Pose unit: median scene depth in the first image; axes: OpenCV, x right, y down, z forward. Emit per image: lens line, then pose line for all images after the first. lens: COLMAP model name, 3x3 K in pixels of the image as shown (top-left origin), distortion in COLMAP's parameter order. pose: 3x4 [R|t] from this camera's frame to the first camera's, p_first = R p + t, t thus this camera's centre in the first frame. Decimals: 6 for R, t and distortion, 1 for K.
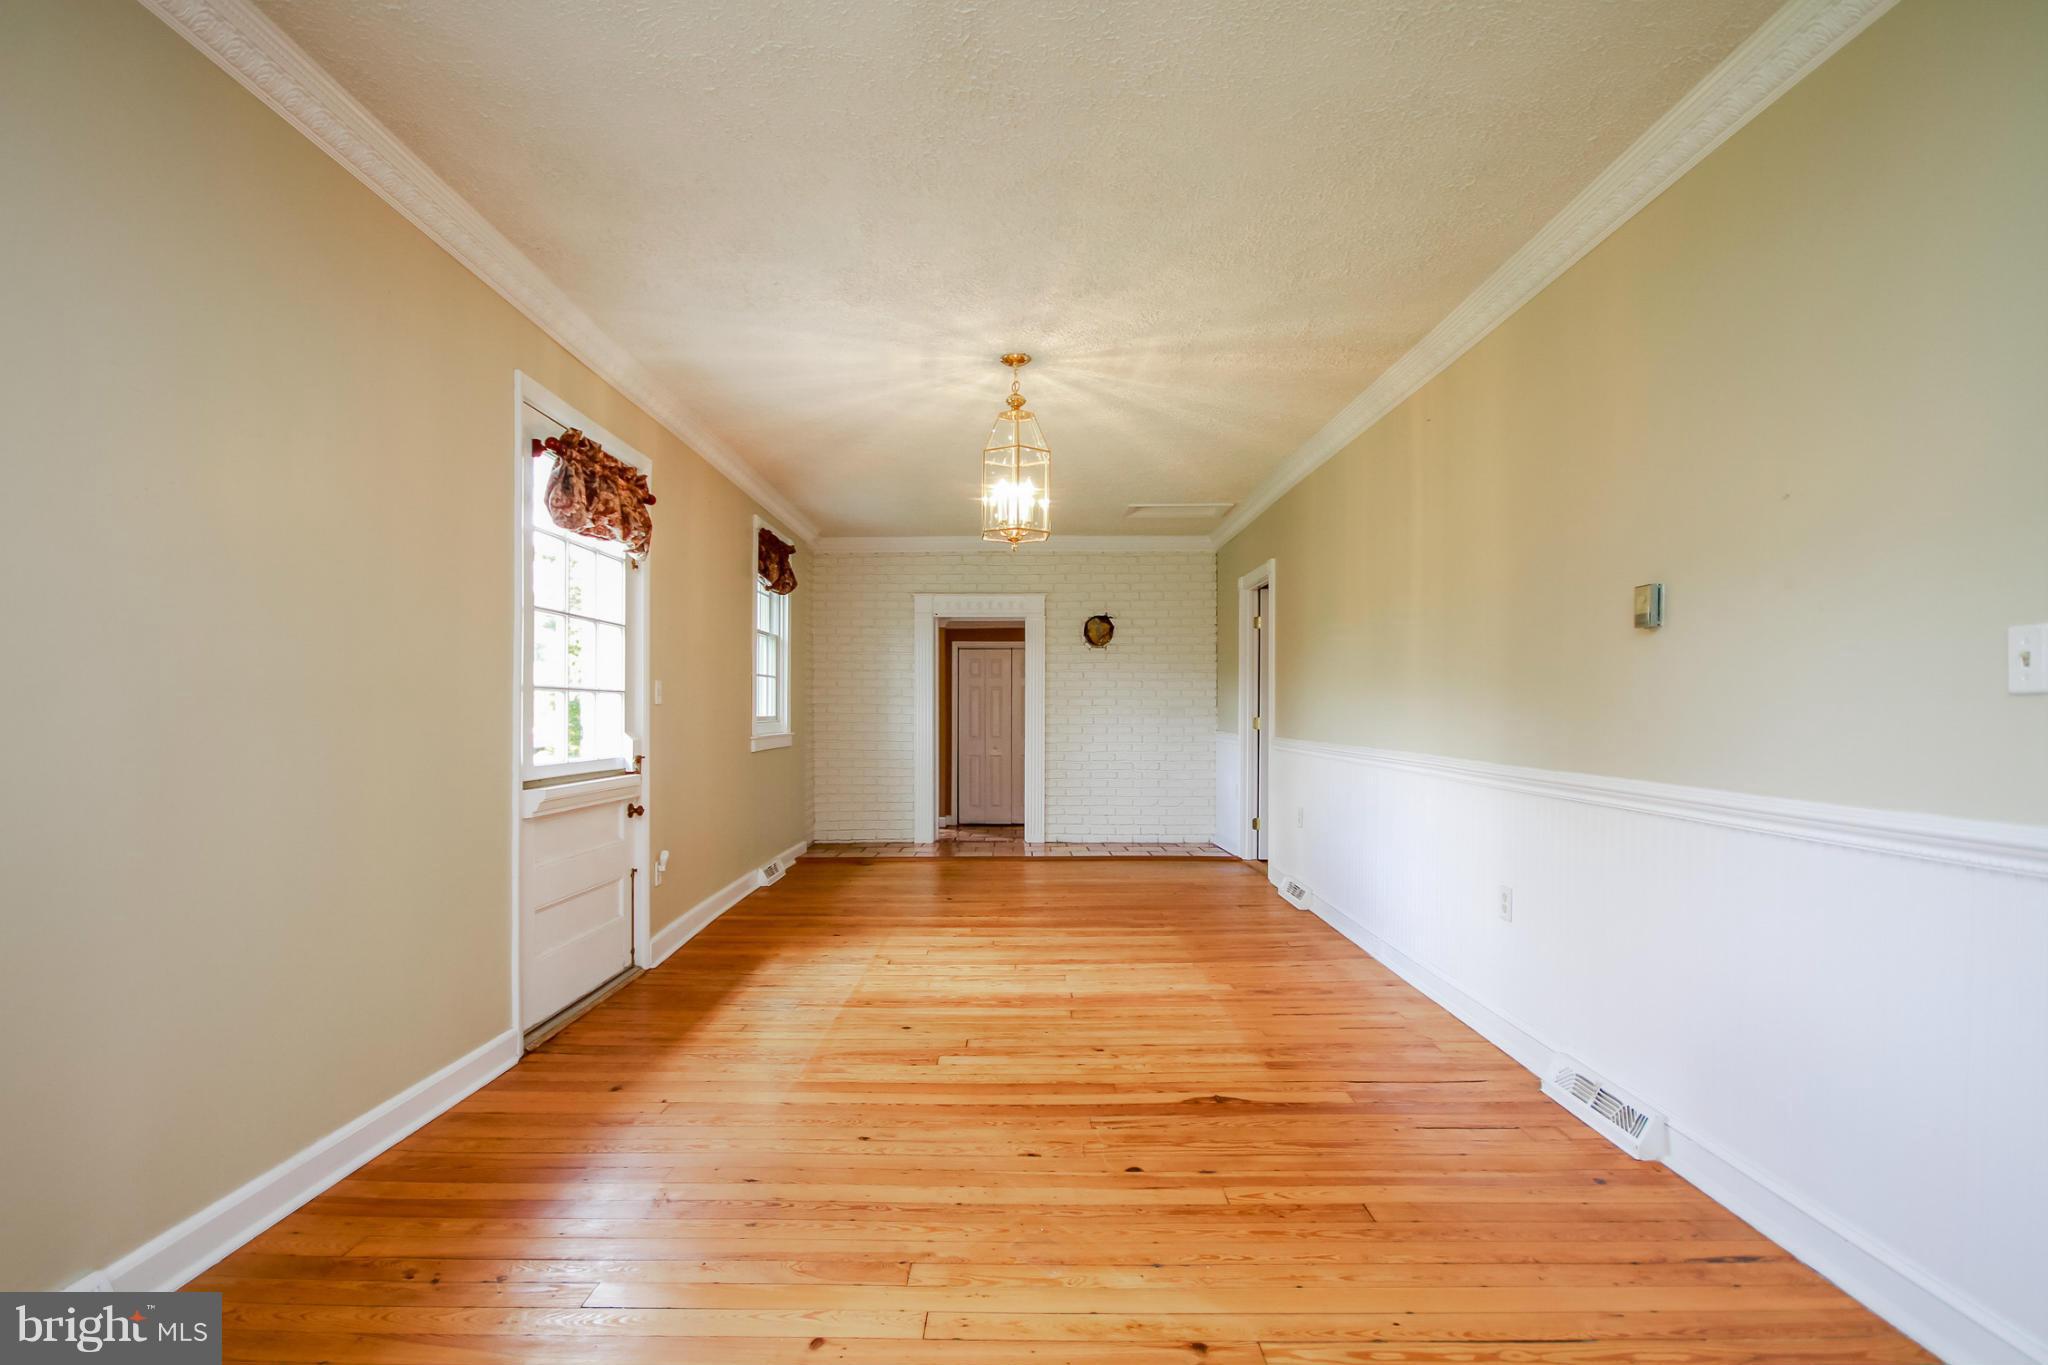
lens RADIAL K [[956.7, 0, 1016.7], [0, 956.7, 730.6], [0, 0, 1]] dist [0.010793, -0.010778]
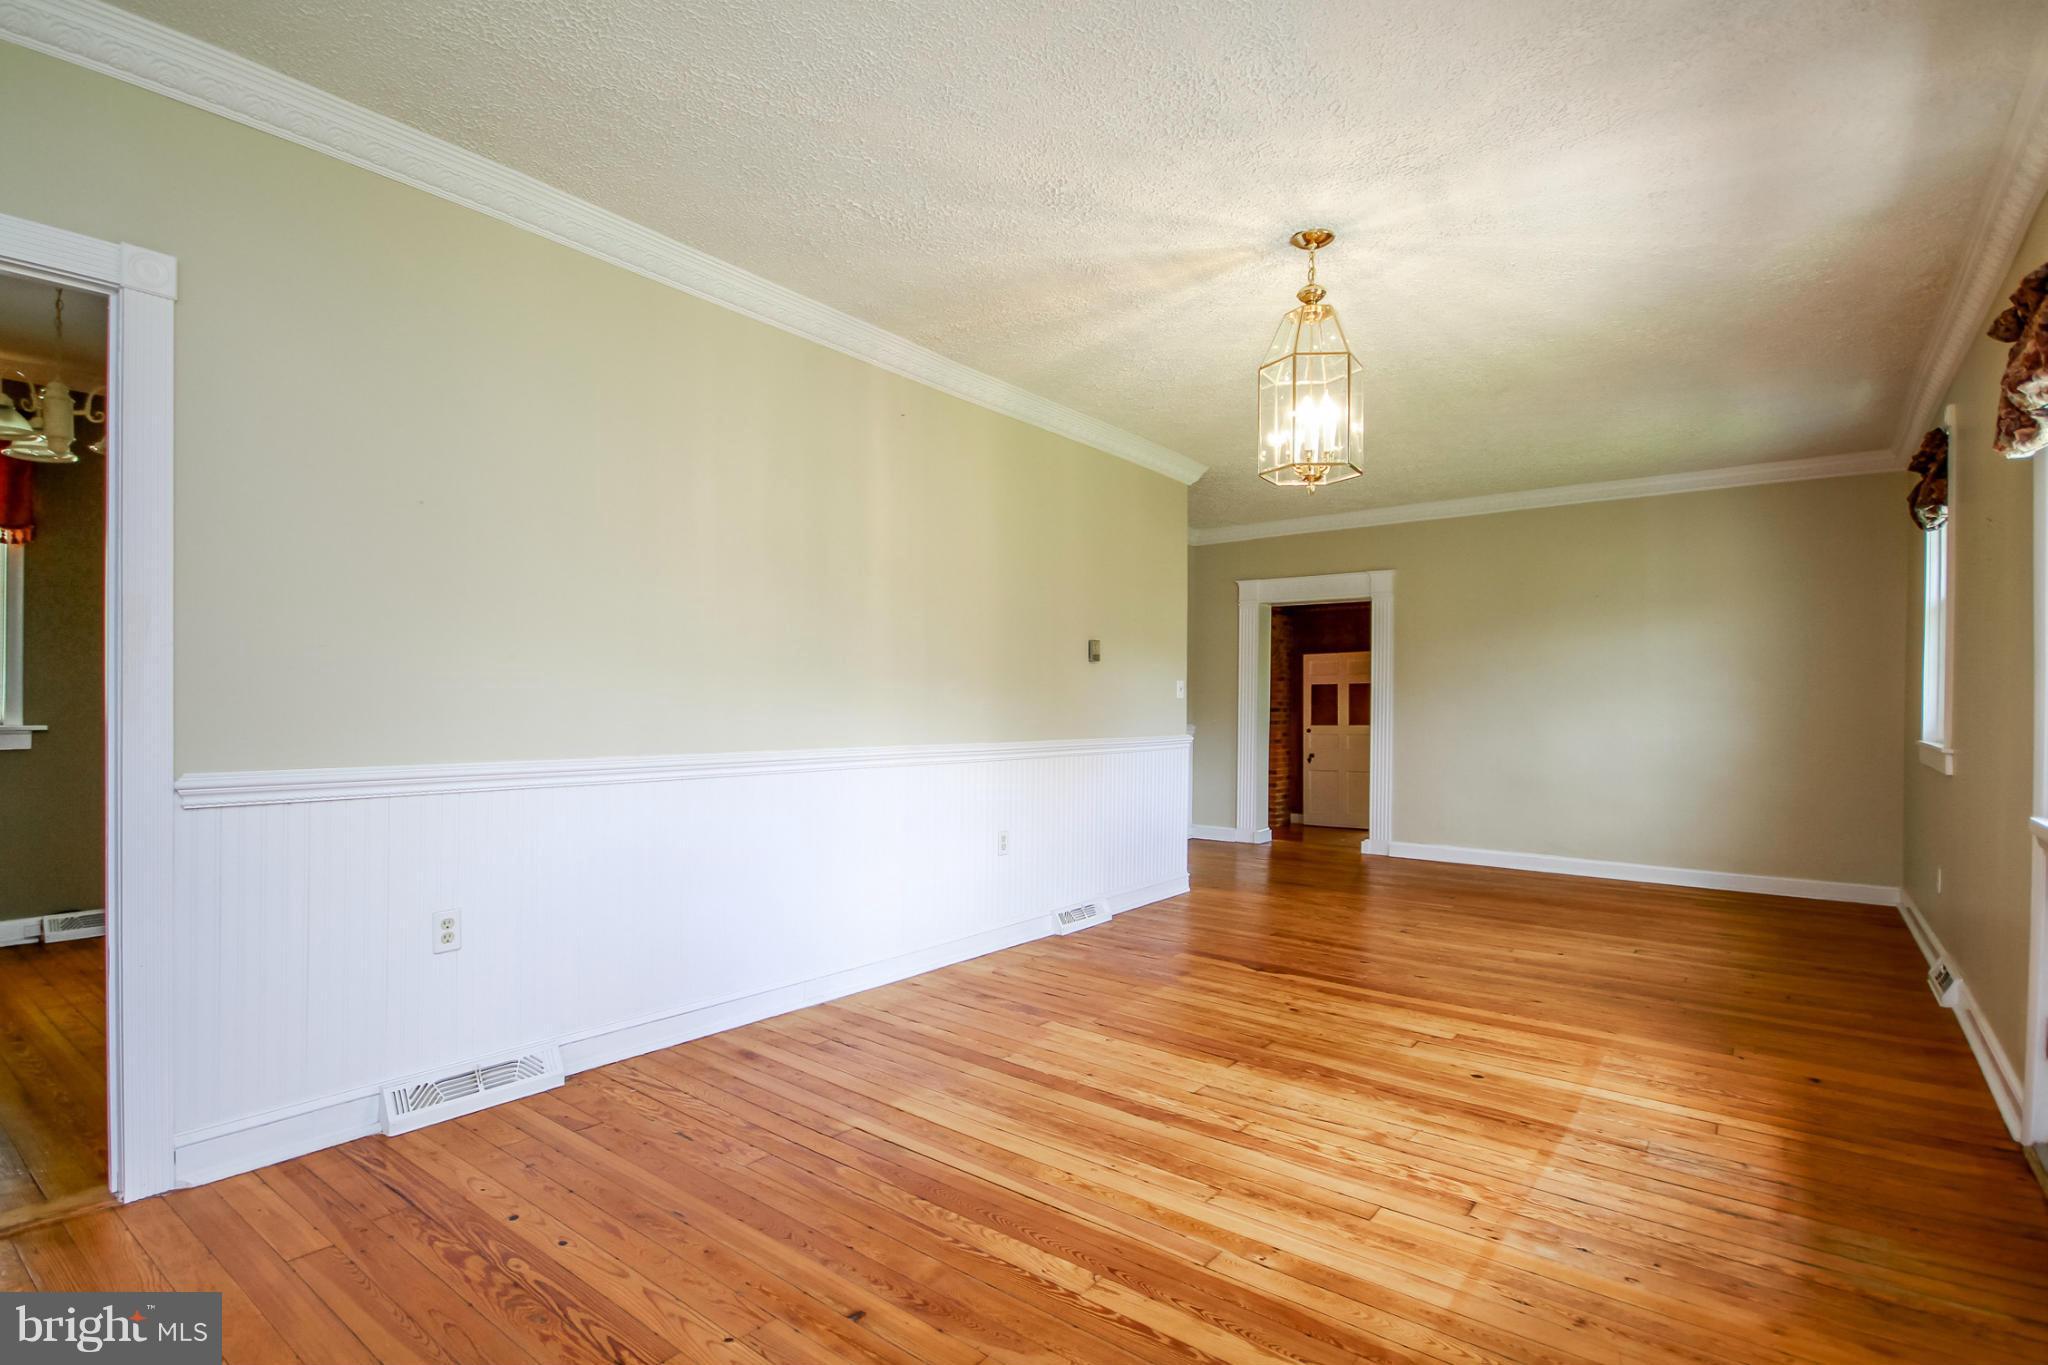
lens RADIAL K [[925.5, 0, 1010.6], [0, 925.5, 712.5], [0, 0, 1]] dist [-0.013807, -0.000688]
pose [[-0.774914, -0.006393, 0.632034, -0.313498], [0.009190, 0.999729, 0.021379, -0.031656], [-0.631999, 0.022375, -0.774646, 1.920428]]
